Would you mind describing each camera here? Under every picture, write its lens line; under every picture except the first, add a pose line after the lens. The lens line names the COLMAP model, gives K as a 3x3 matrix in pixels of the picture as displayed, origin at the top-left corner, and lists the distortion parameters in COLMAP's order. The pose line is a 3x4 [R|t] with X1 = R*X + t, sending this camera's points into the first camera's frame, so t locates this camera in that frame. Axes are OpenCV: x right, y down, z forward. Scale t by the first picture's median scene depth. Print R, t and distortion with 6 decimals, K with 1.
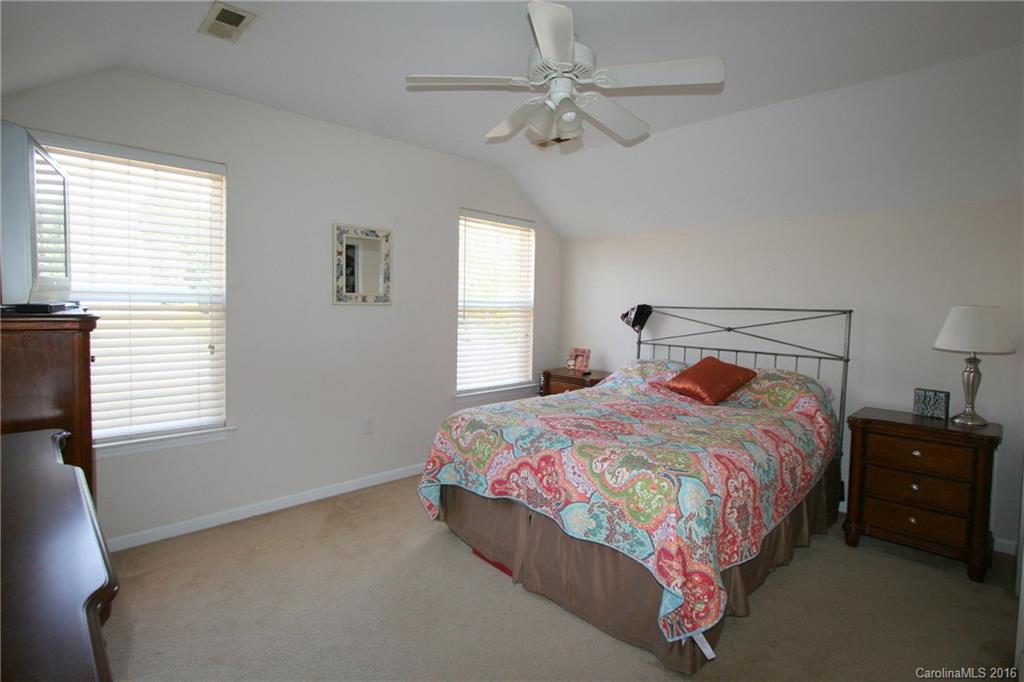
lens RADIAL K [[498.0, 0, 505.9], [0, 498.0, 324.7], [0, 0, 1]] dist [-0.017156, -0.000087]
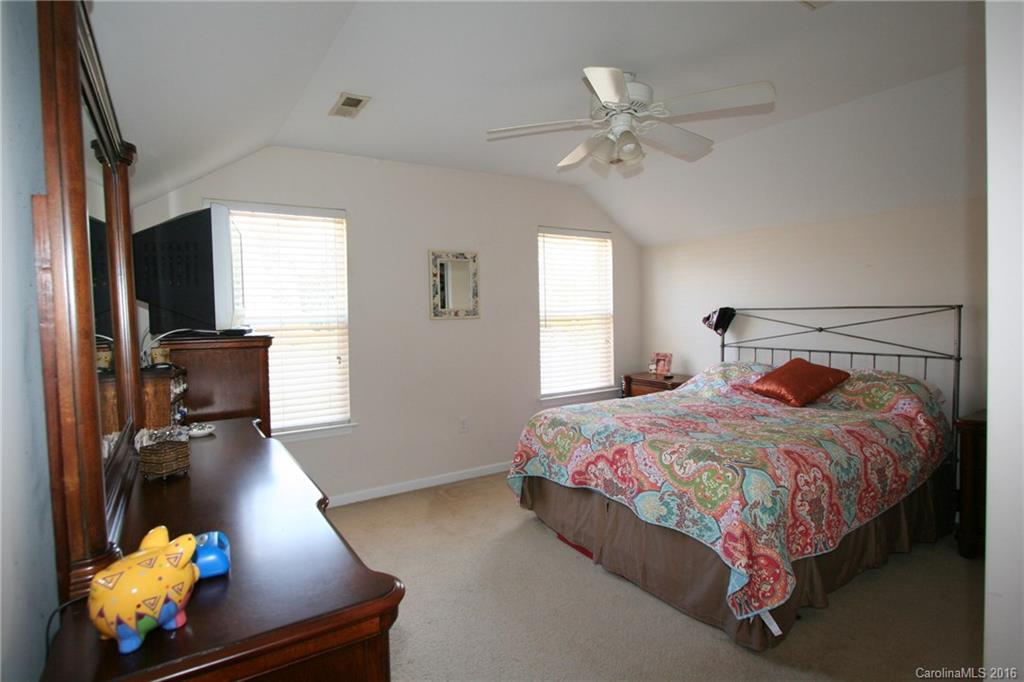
lens RADIAL K [[518.6, 0, 497.5], [0, 518.6, 327.0], [0, 0, 1]] dist [-0.002726, -0.000436]
pose [[0.981845, -0.032360, -0.186903, 0.033030], [0.030552, 0.999454, -0.012542, -0.003584], [0.187207, 0.006604, 0.982298, -0.171984]]
